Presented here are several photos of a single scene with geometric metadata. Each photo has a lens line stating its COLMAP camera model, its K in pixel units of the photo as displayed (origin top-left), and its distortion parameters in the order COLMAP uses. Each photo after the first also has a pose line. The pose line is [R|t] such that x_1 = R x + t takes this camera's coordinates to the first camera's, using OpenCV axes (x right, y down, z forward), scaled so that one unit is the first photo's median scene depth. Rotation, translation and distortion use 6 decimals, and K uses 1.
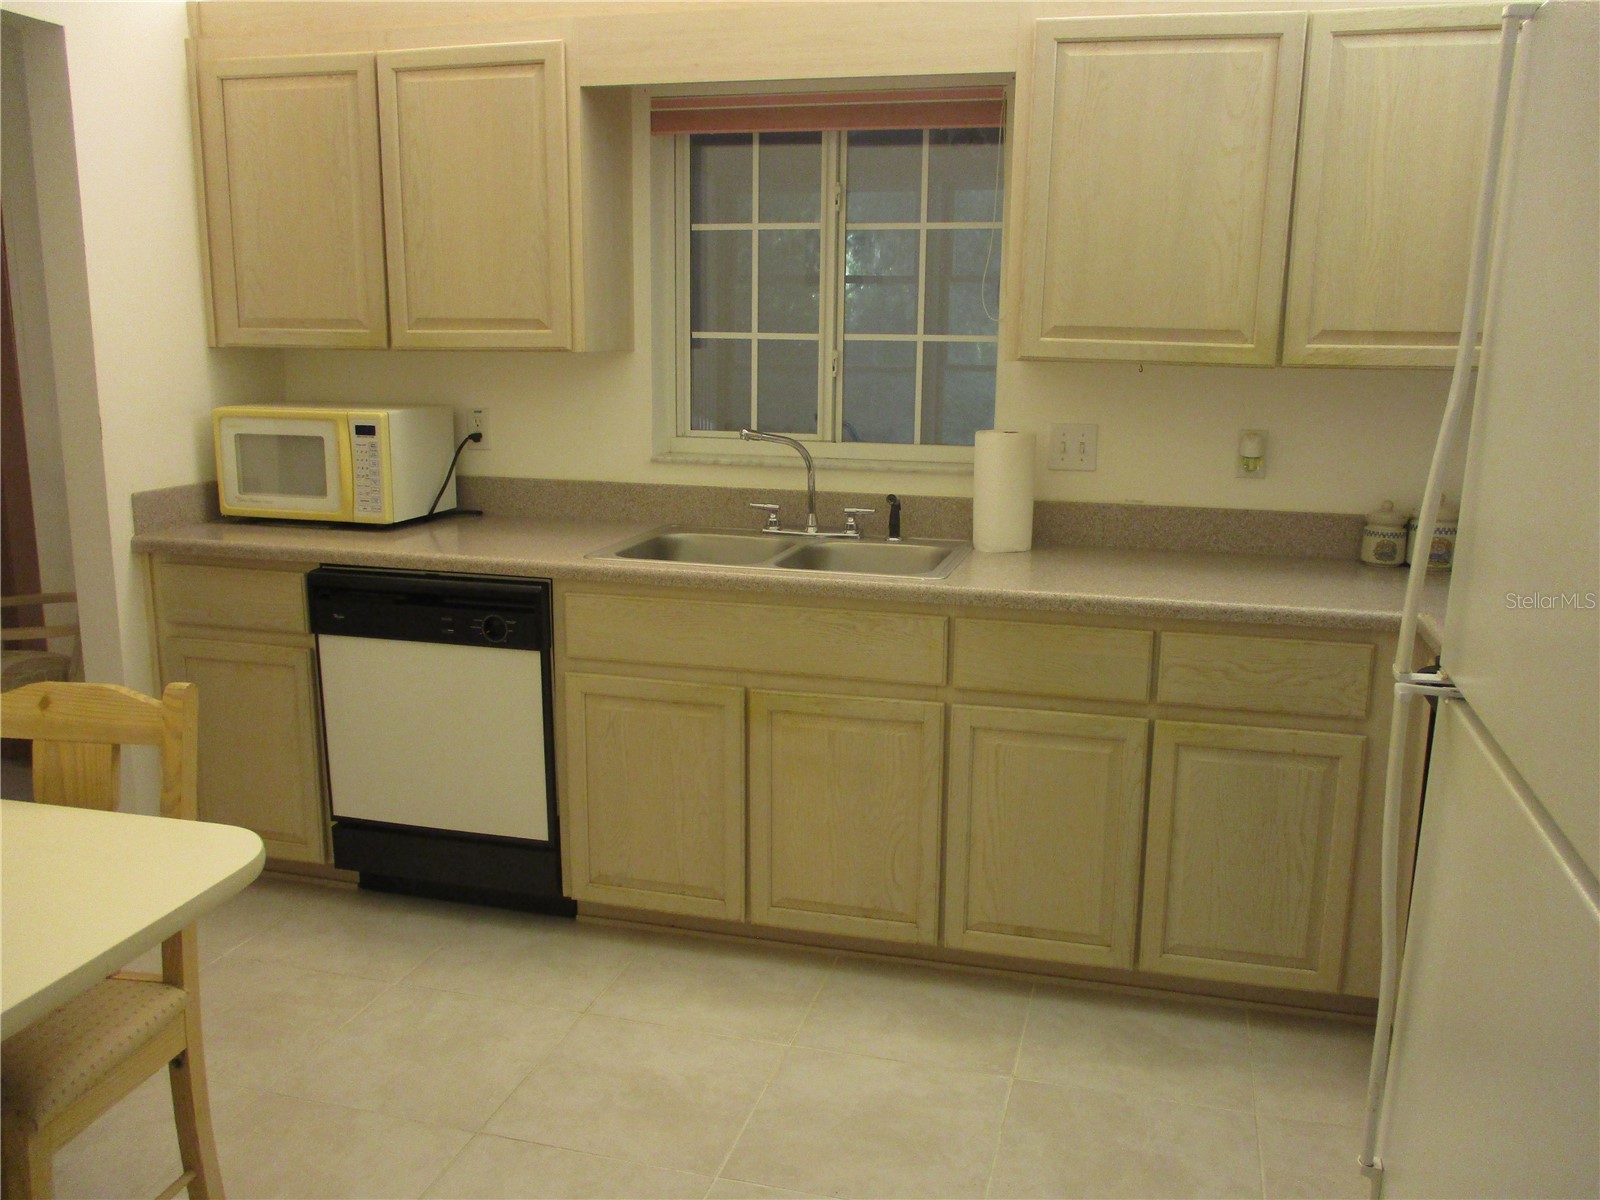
lens RADIAL K [[1301.9, 0, 846.0], [0, 1301.9, 597.0], [0, 0, 1]] dist [-0.017886, -0.001774]
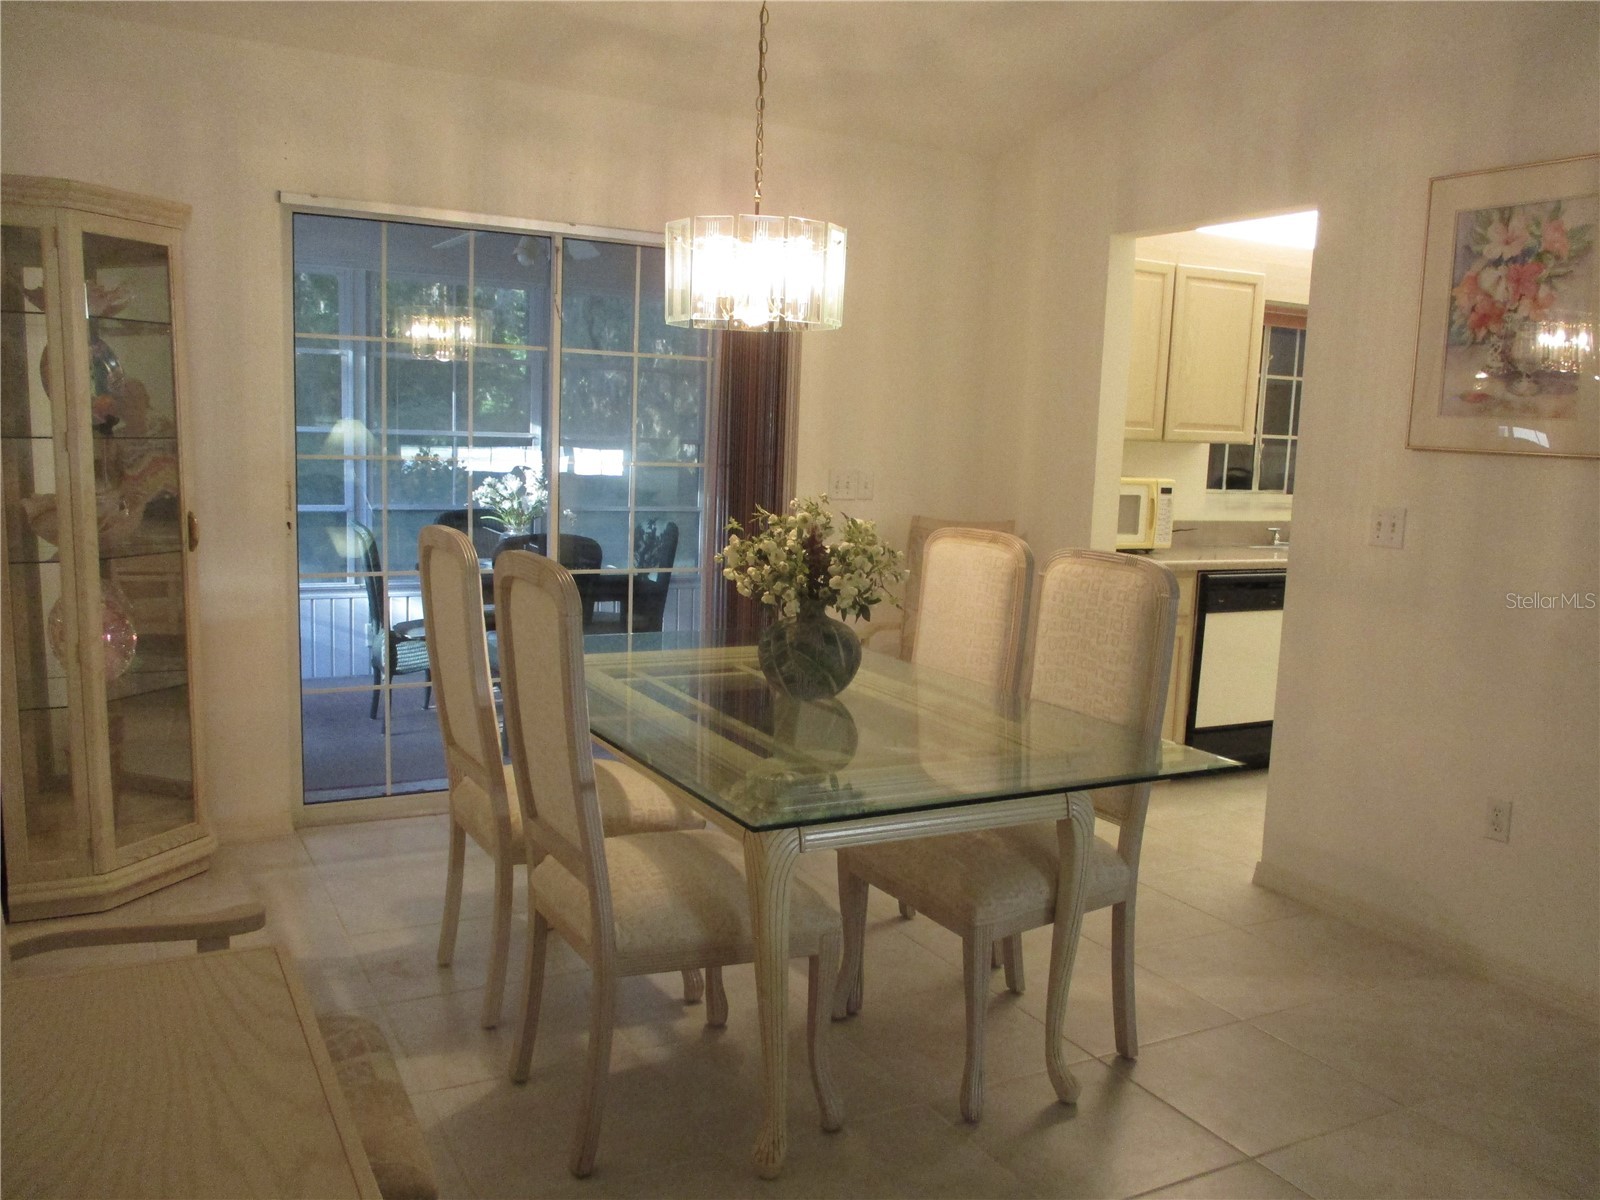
lens RADIAL K [[1345.4, 0, 816.4], [0, 1345.4, 606.1], [0, 0, 1]] dist [-0.012835, 0.000922]
pose [[0.732451, -0.078797, 0.676244, -1.836852], [0.110369, 0.993884, -0.003734, -0.027411], [-0.671814, 0.077371, 0.736668, 0.069444]]
